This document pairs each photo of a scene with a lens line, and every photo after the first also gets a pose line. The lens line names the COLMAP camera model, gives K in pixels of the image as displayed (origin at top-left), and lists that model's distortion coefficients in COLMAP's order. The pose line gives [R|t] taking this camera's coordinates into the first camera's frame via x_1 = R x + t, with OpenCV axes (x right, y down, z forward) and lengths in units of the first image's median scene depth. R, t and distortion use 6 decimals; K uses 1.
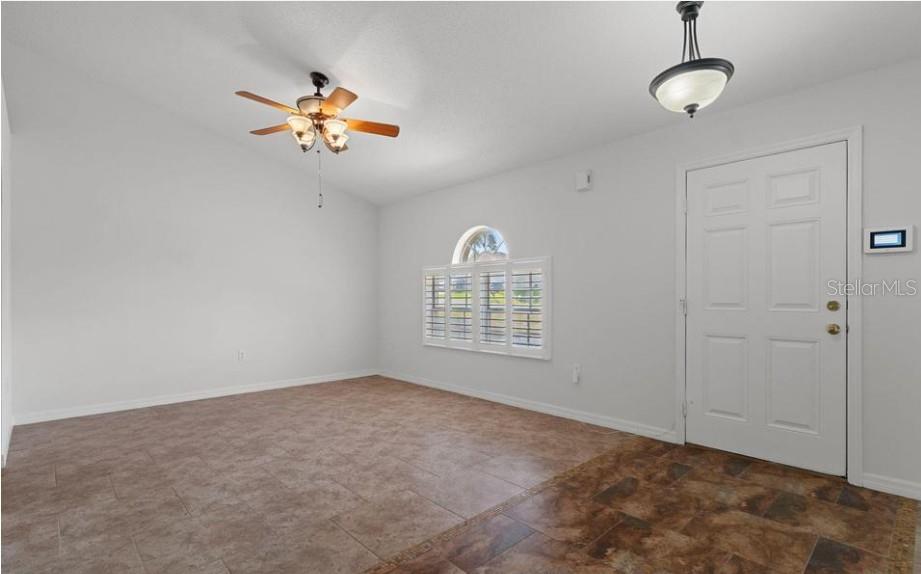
lens RADIAL K [[427.3, 0, 459.8], [0, 427.3, 302.7], [0, 0, 1]] dist [0.002704, 0.000147]
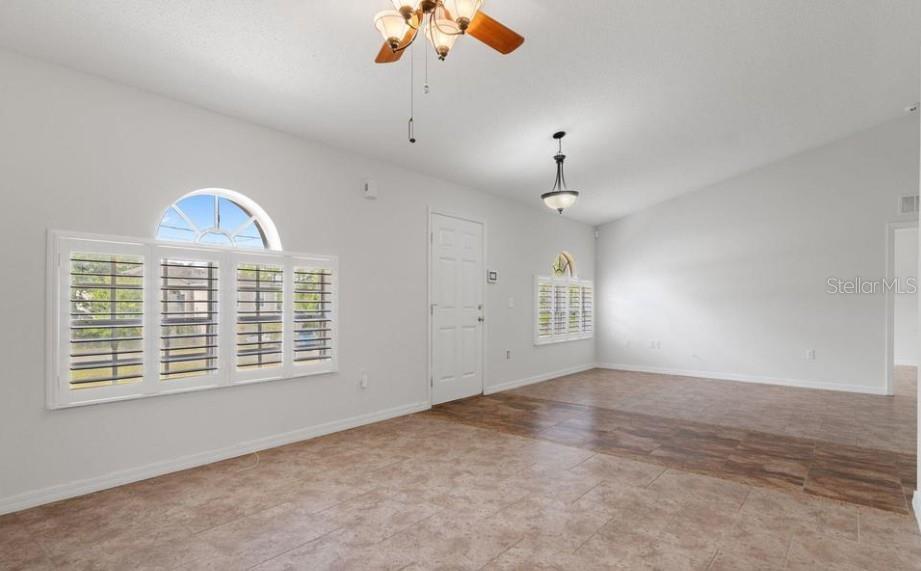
lens RADIAL K [[466.7, 0, 460.5], [0, 466.7, 300.6], [0, 0, 1]] dist [0.004877, 0.000240]
pose [[-0.100730, 0.004944, 0.994902, -0.982260], [0.007024, 0.999966, -0.004258, -0.010527], [-0.994889, 0.006559, -0.100761, 1.037042]]
